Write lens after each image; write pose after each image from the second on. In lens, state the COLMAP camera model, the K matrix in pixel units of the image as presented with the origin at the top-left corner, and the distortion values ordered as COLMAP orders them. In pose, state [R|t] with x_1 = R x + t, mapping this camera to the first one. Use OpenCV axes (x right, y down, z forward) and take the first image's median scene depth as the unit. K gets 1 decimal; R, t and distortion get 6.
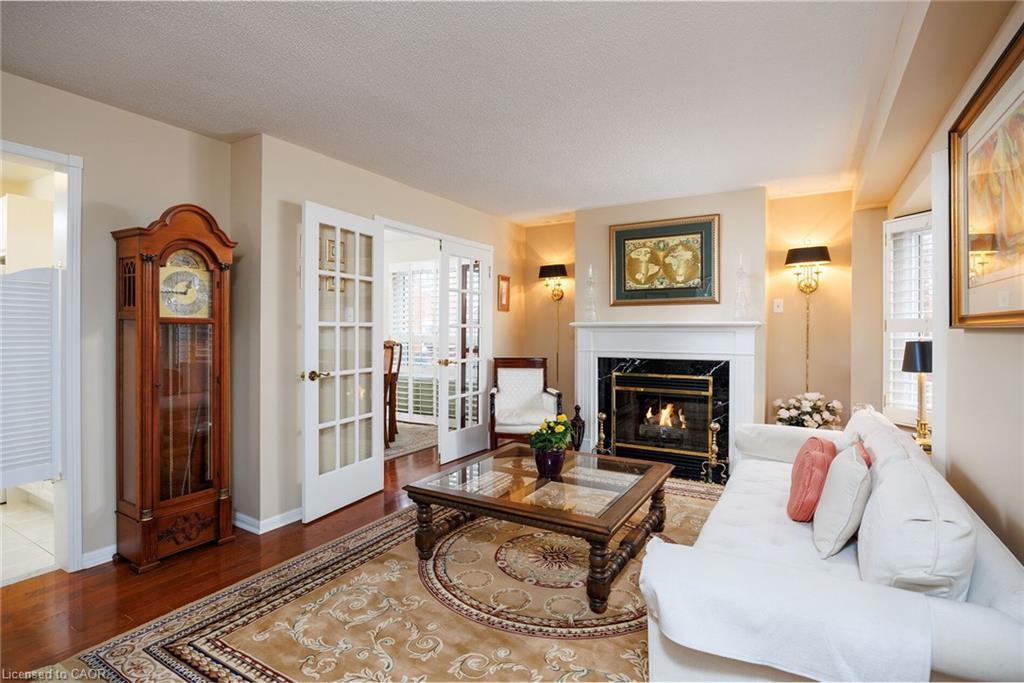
lens RADIAL K [[498.8, 0, 525.3], [0, 498.8, 333.4], [0, 0, 1]] dist [-0.020493, 0.000951]
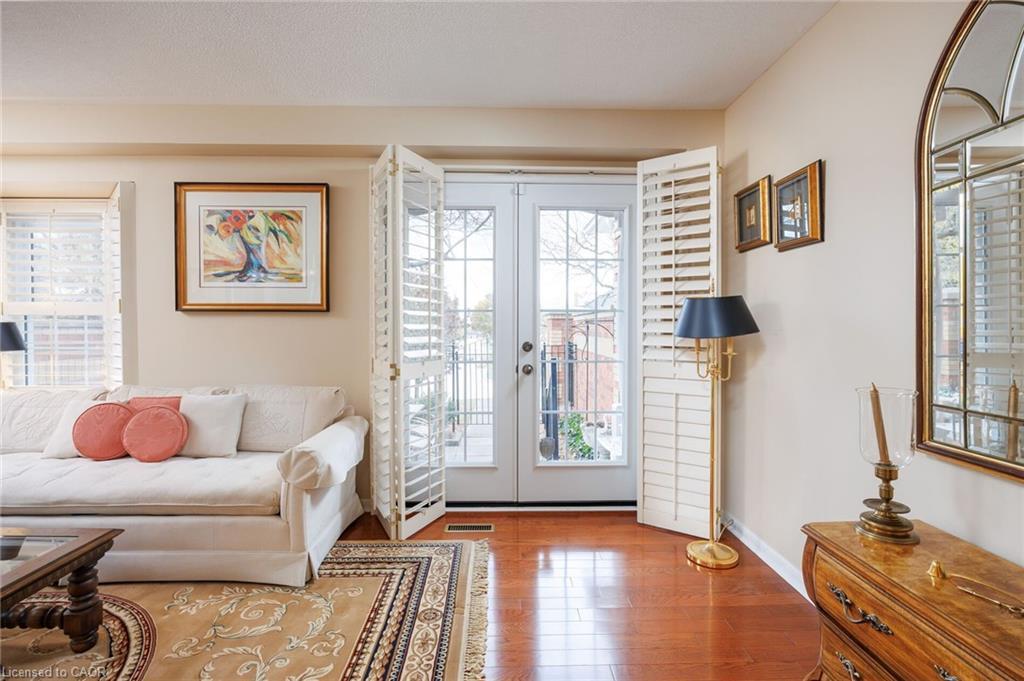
lens RADIAL K [[498.8, 0, 508.5], [0, 498.8, 329.9], [0, 0, 1]] dist [-0.020493, 0.000951]
pose [[-0.523973, -0.013823, 0.851623, -0.478361], [0.001401, 0.999853, 0.017091, 0.010663], [-0.851734, 0.010149, -0.523877, 0.436637]]
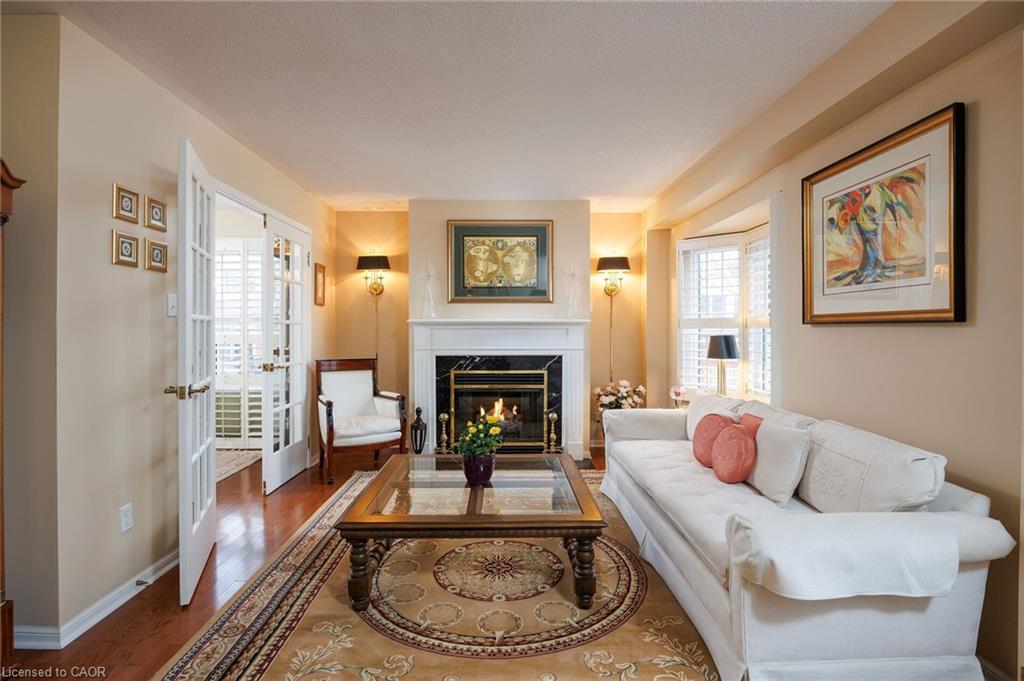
lens RADIAL K [[498.8, 0, 508.6], [0, 498.8, 335.9], [0, 0, 1]] dist [-0.020493, 0.000951]
pose [[0.853017, -0.008141, 0.521819, -0.265172], [0.004627, 0.999957, 0.008037, 0.002892], [-0.521862, -0.004441, 0.853018, 0.122173]]
